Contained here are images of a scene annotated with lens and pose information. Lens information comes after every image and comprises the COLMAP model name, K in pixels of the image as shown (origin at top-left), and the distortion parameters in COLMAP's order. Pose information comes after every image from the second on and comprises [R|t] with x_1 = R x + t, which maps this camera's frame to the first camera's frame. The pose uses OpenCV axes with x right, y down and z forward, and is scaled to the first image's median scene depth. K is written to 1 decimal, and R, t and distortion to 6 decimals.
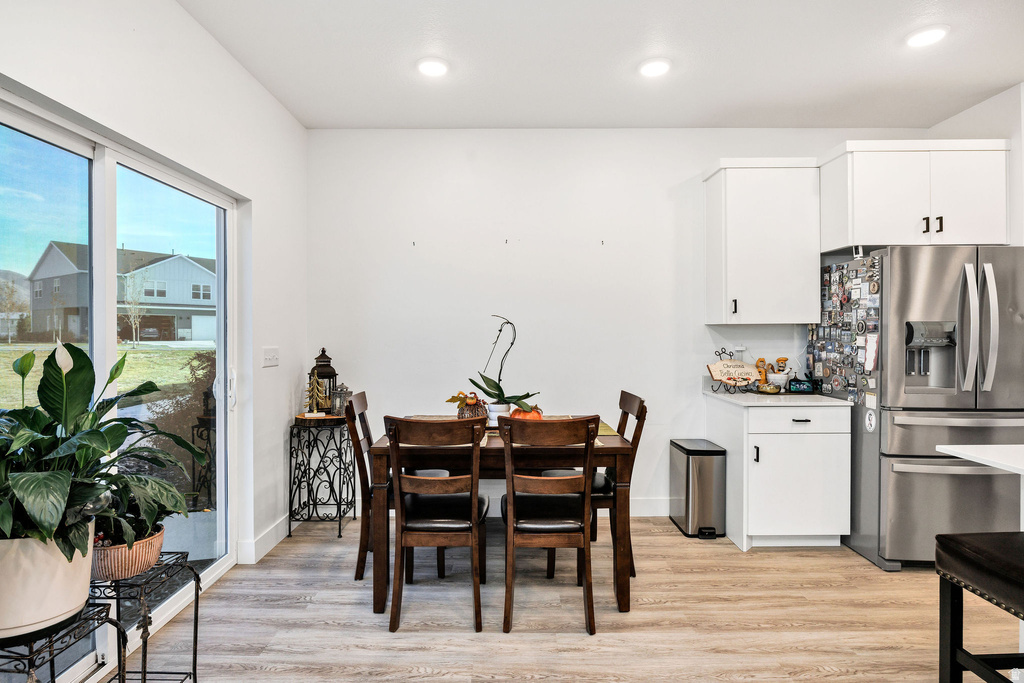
lens RADIAL K [[499.8, 0, 512.1], [0, 499.8, 342.0], [0, 0, 1]] dist [-0.020068, 0.000148]
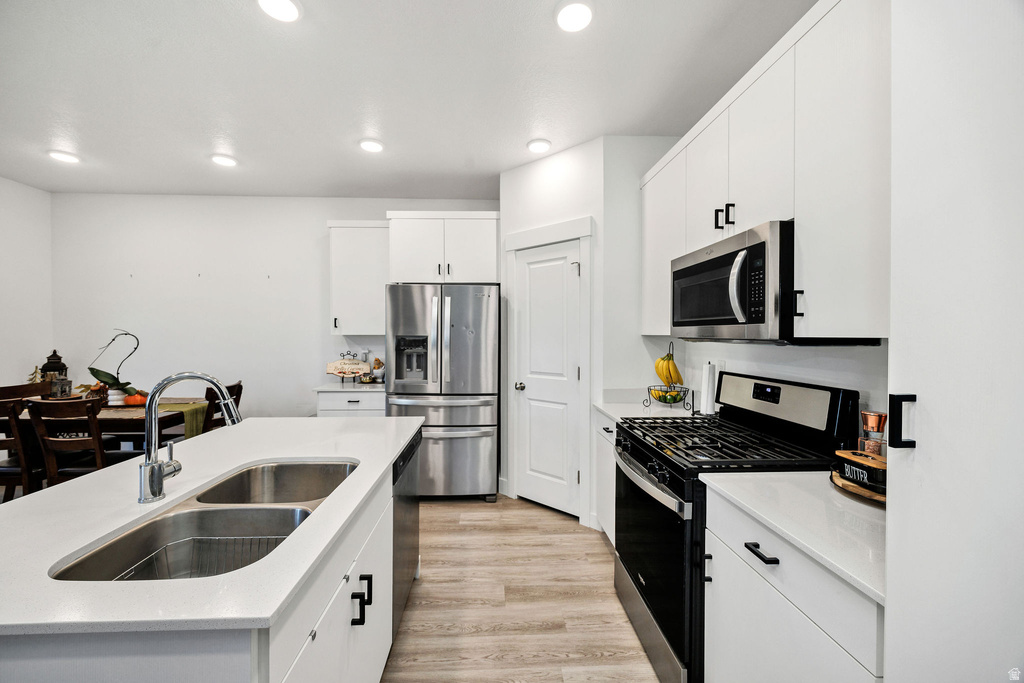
lens RADIAL K [[400.2, 0, 516.1], [0, 400.2, 341.0], [0, 0, 1]] dist [-0.001105, -0.000930]
pose [[0.998328, 0.006515, 0.057442, 1.001784], [-0.006590, 0.999978, 0.001123, -0.025494], [-0.057434, -0.001500, 0.998348, -0.212428]]
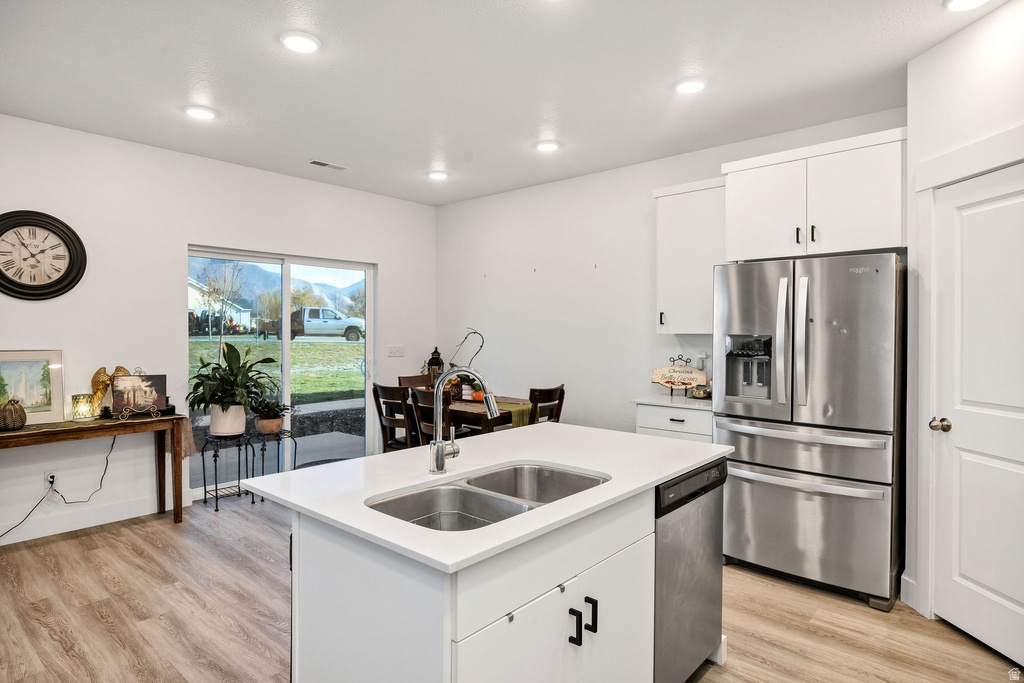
lens RADIAL K [[583.4, 0, 501.8], [0, 583.4, 337.4], [0, 0, 1]] dist [-0.003842, 0.000959]
pose [[0.746213, 0.013091, -0.665578, 1.175555], [-0.015097, 0.999882, 0.002741, -0.028709], [0.665536, 0.008003, 0.746323, -0.260688]]
